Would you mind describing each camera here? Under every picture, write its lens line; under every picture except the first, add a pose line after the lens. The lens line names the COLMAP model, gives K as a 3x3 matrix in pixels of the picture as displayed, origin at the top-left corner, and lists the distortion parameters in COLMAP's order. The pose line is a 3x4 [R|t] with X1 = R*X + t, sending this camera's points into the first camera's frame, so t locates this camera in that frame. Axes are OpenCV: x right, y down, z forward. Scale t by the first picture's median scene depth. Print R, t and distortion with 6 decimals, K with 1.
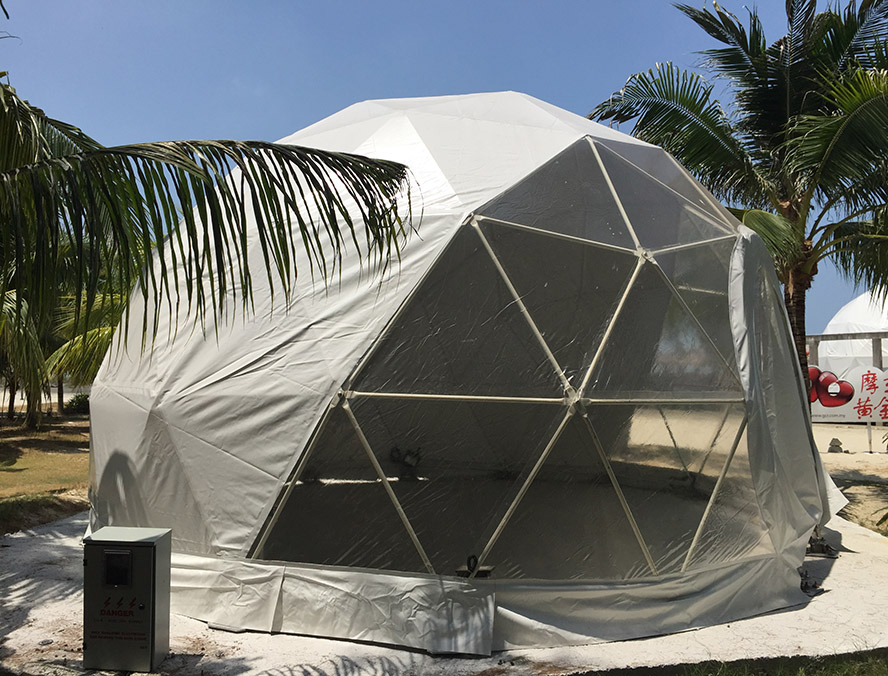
lens RADIAL K [[745.6, 0, 443.4], [0, 745.6, 337.2], [0, 0, 1]] dist [-0.001132, -0.008609]
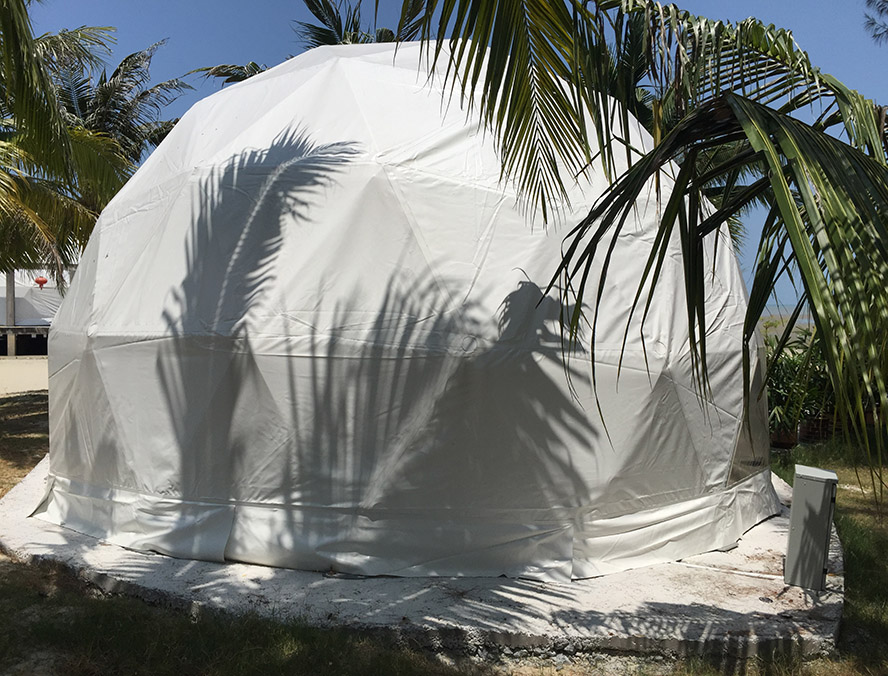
lens RADIAL K [[745.6, 0, 443.3], [0, 745.6, 337.7], [0, 0, 1]] dist [-0.001132, -0.008609]
pose [[0.428930, -0.021441, 0.903083, -1.480478], [-0.056116, 0.997155, 0.050327, 0.020450], [-0.901593, -0.072265, 0.426507, 0.882086]]
